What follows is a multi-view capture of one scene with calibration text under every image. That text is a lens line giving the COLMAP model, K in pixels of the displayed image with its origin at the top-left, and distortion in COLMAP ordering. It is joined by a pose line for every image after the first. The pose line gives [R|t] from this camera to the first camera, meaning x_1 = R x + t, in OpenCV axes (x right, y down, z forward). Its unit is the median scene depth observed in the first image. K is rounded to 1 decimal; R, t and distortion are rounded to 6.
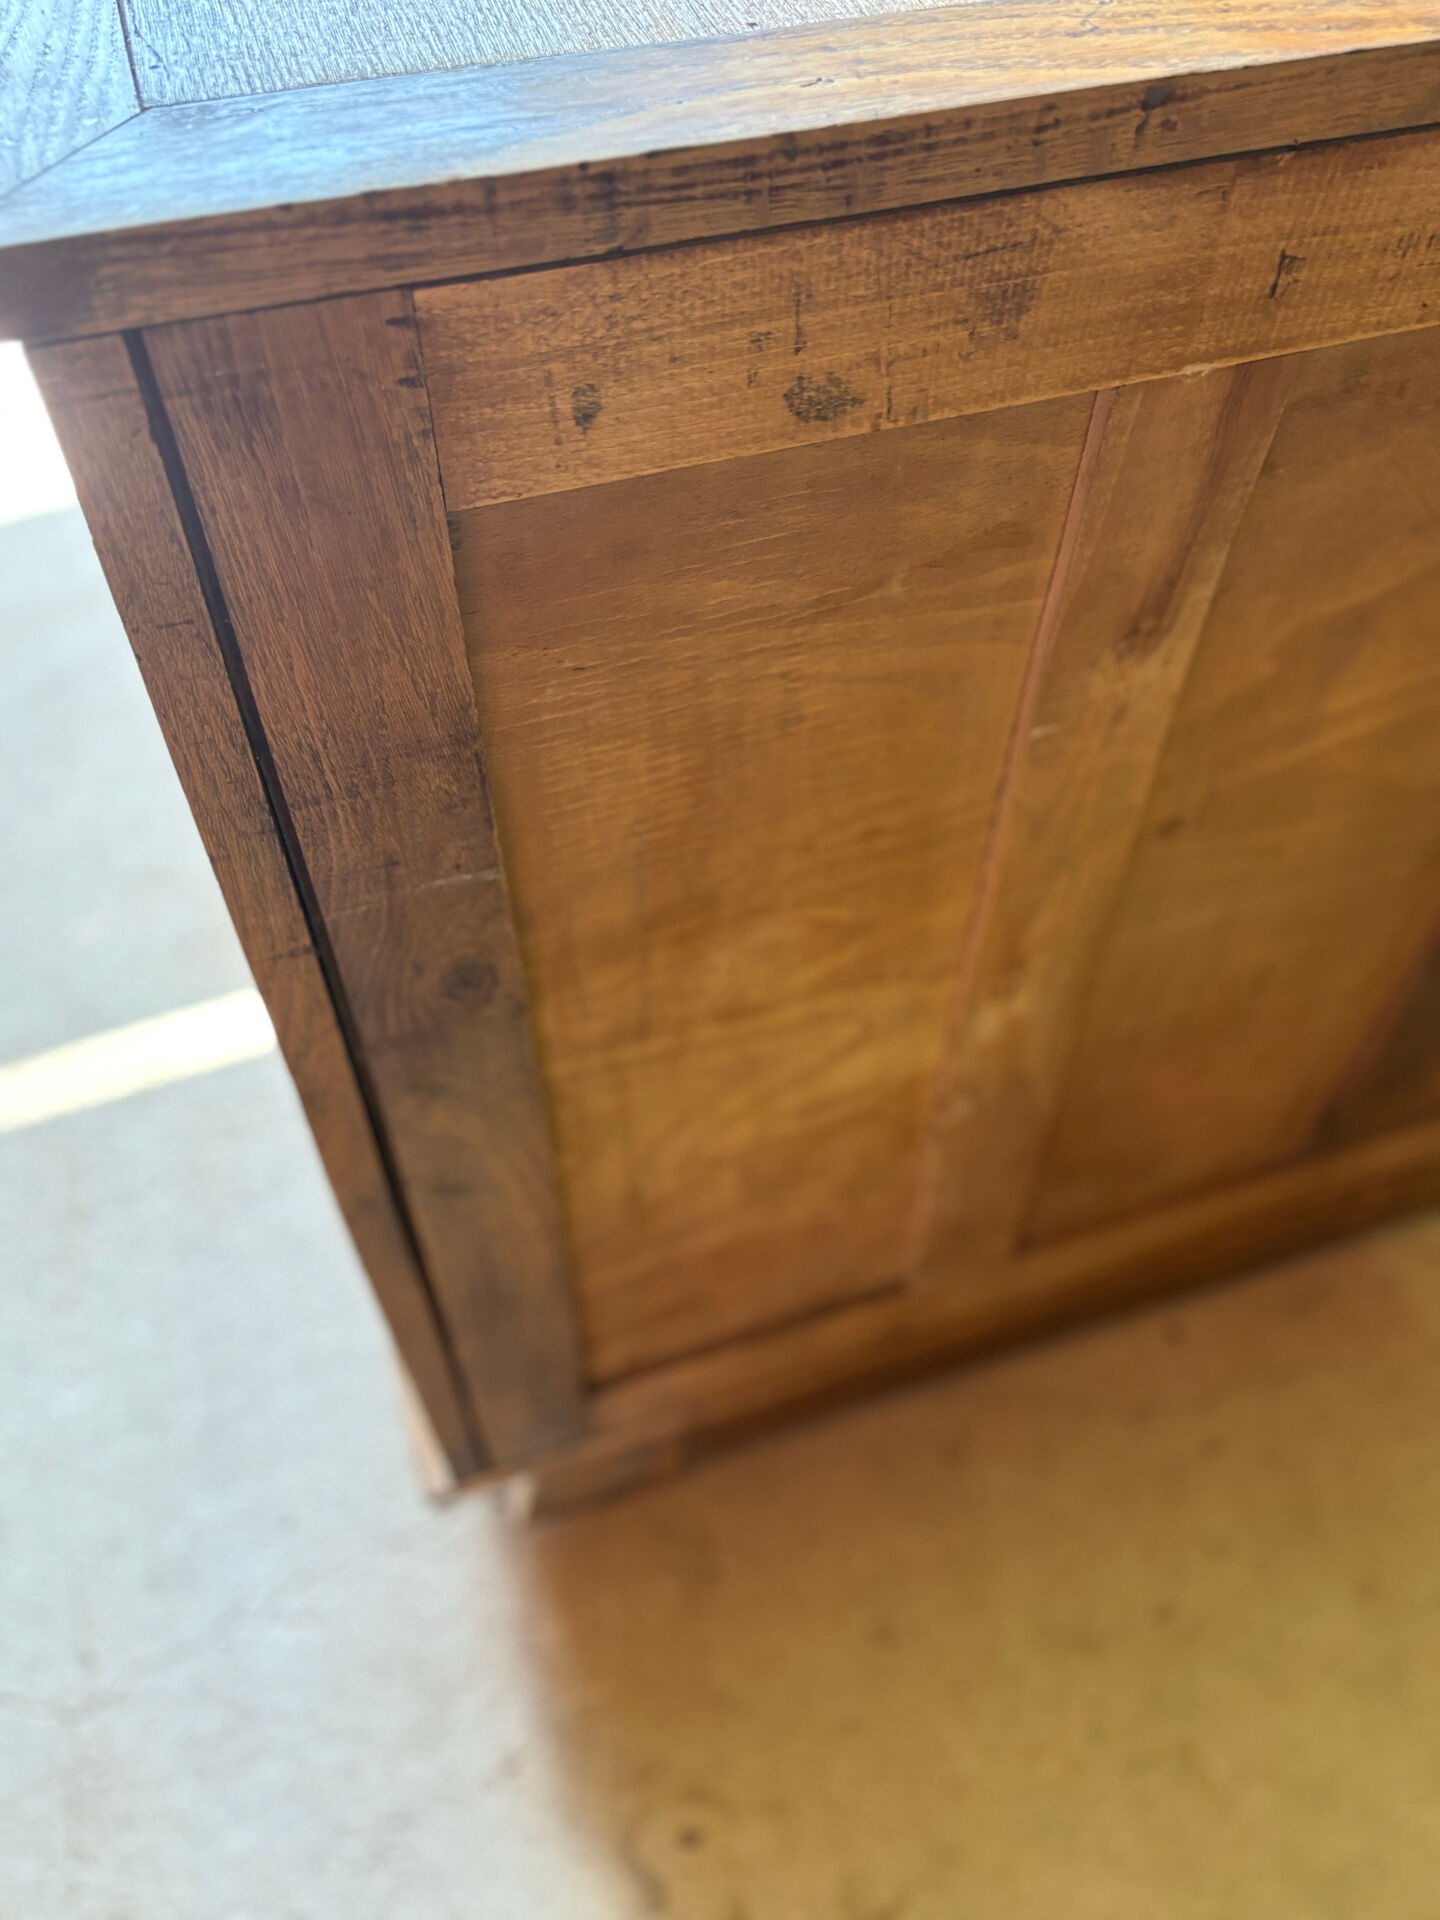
lens RADIAL K [[1526.7, 0, 733.1], [0, 1526.7, 956.7], [0, 0, 1]] dist [0.027358, -0.028025]
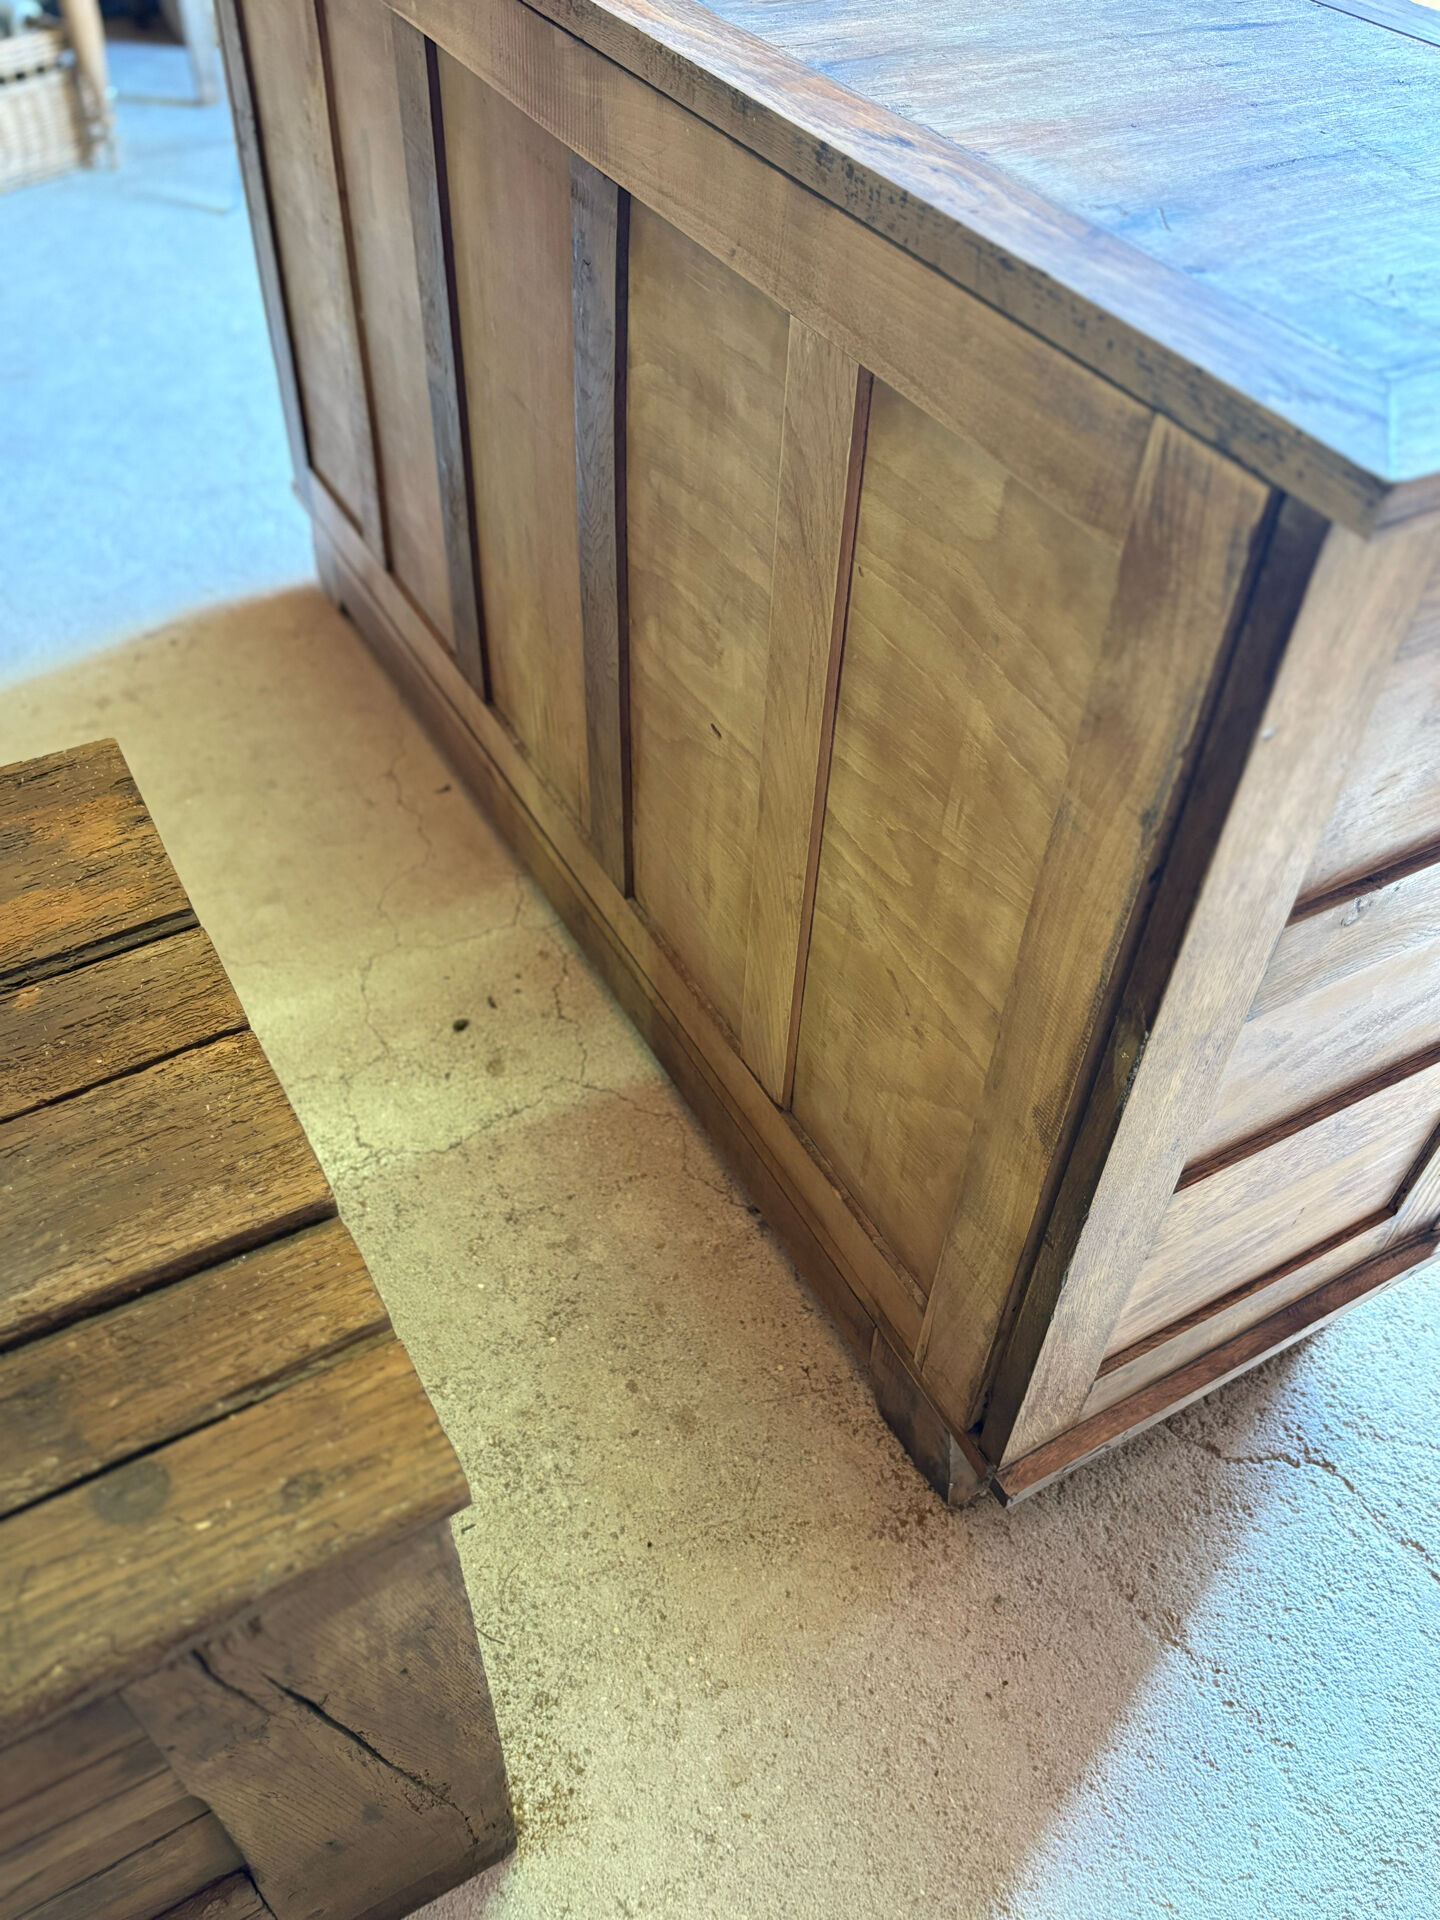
lens RADIAL K [[1526.7, 0, 710.5], [0, 1526.7, 965.8], [0, 0, 1]] dist [0.027358, -0.028025]
pose [[0.195617, 0.713525, -0.672768, 3.783864], [-0.786783, 0.523703, 0.326660, -0.954168], [0.585411, 0.465422, 0.663835, 0.502013]]
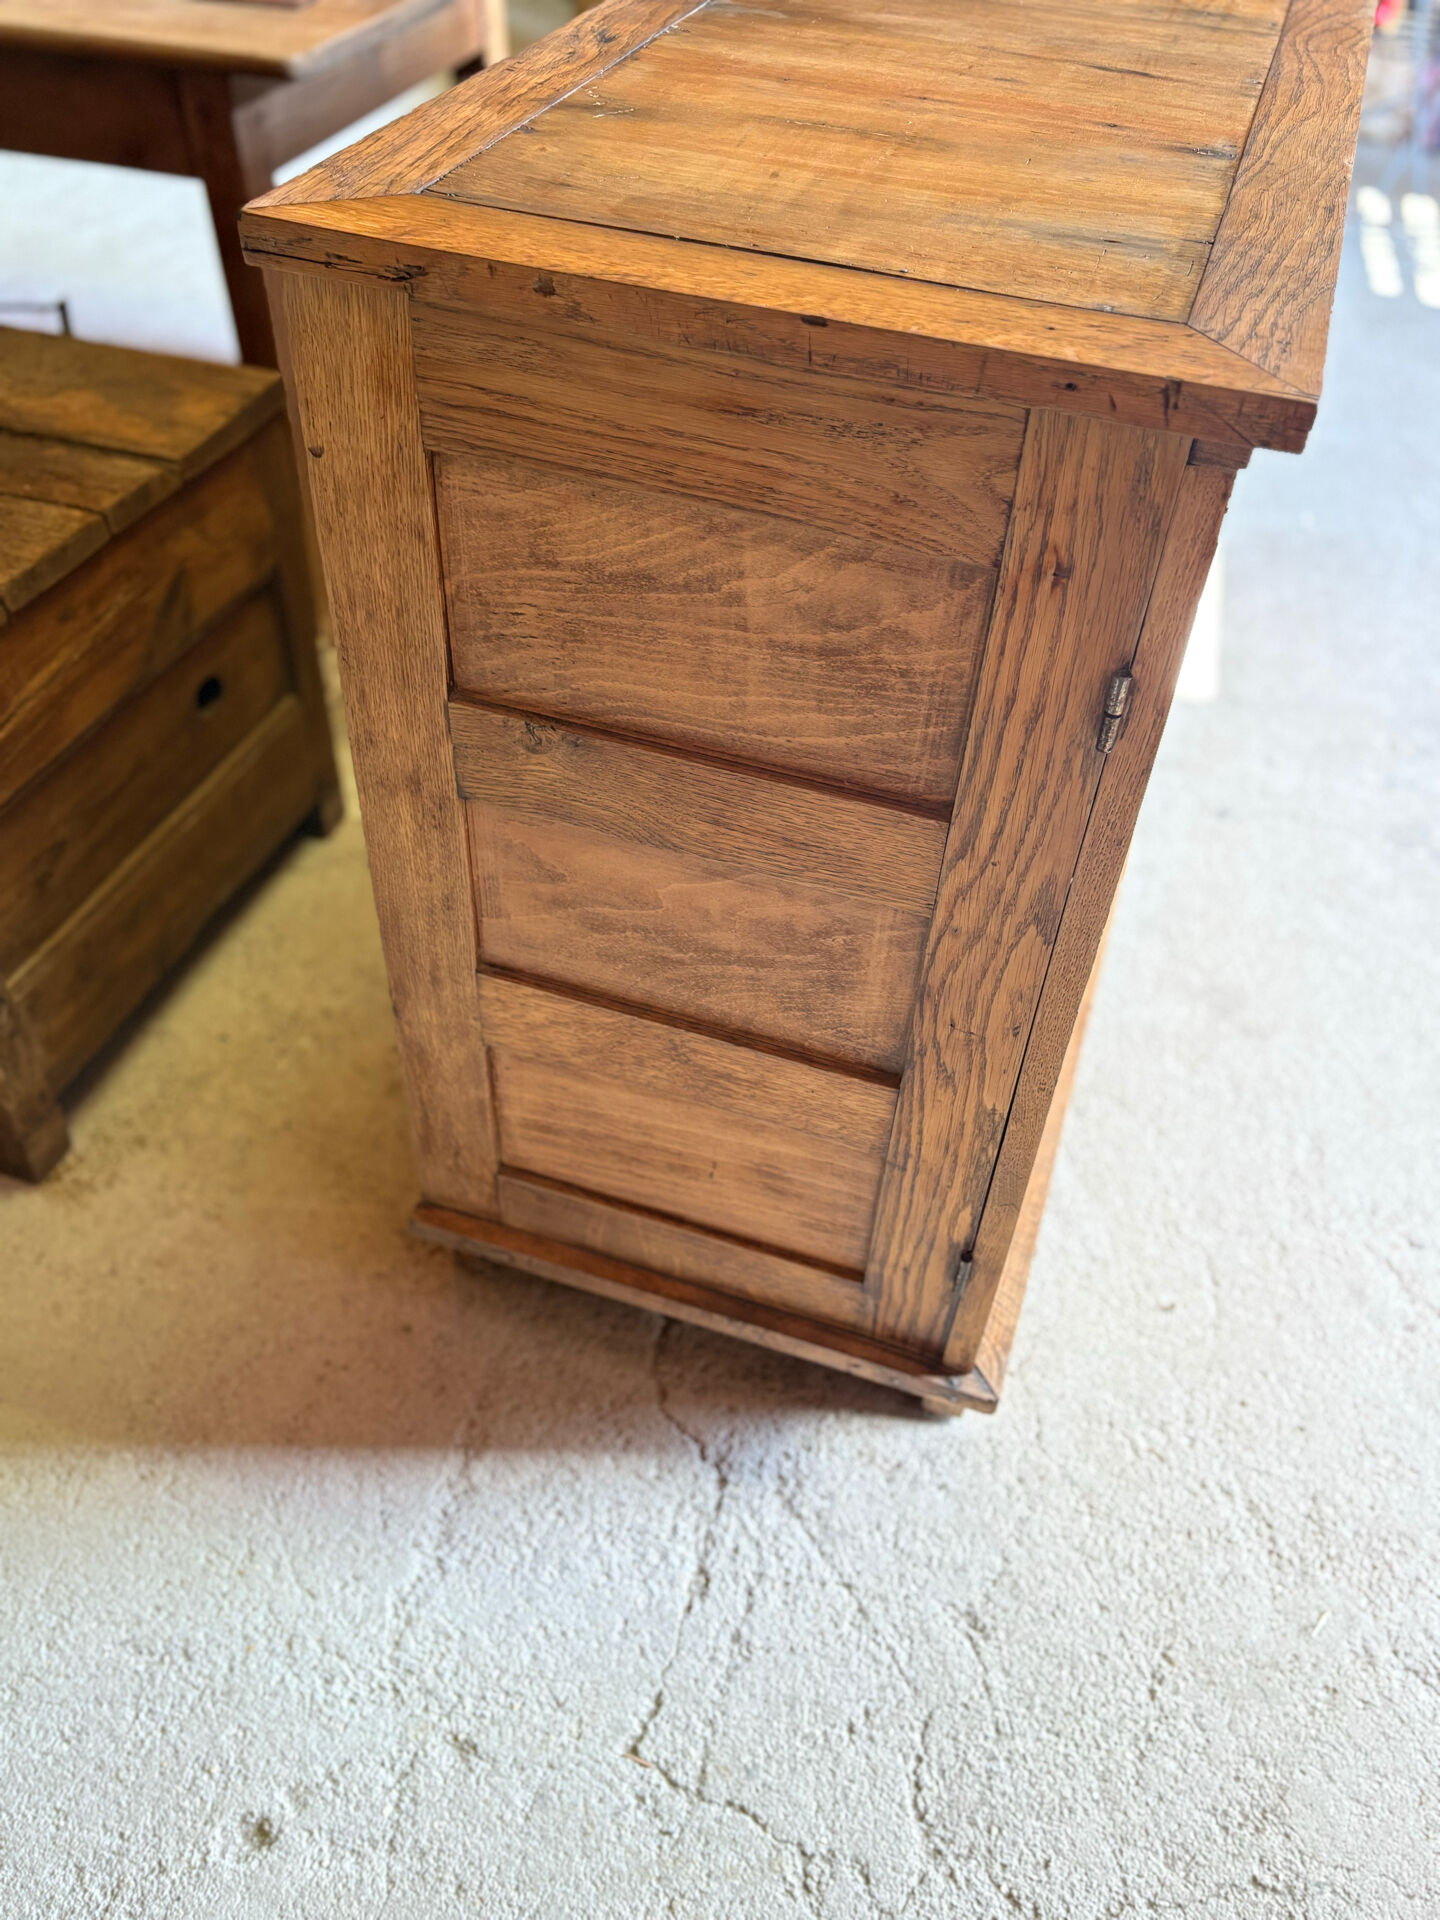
lens RADIAL K [[1526.7, 0, 735.6], [0, 1526.7, 960.1], [0, 0, 1]] dist [0.027358, -0.028025]
pose [[-0.593829, 0.548286, -0.588854, 3.870319], [-0.653763, 0.097803, 0.750352, -2.557183], [0.468999, 0.830552, 0.300372, 1.776423]]
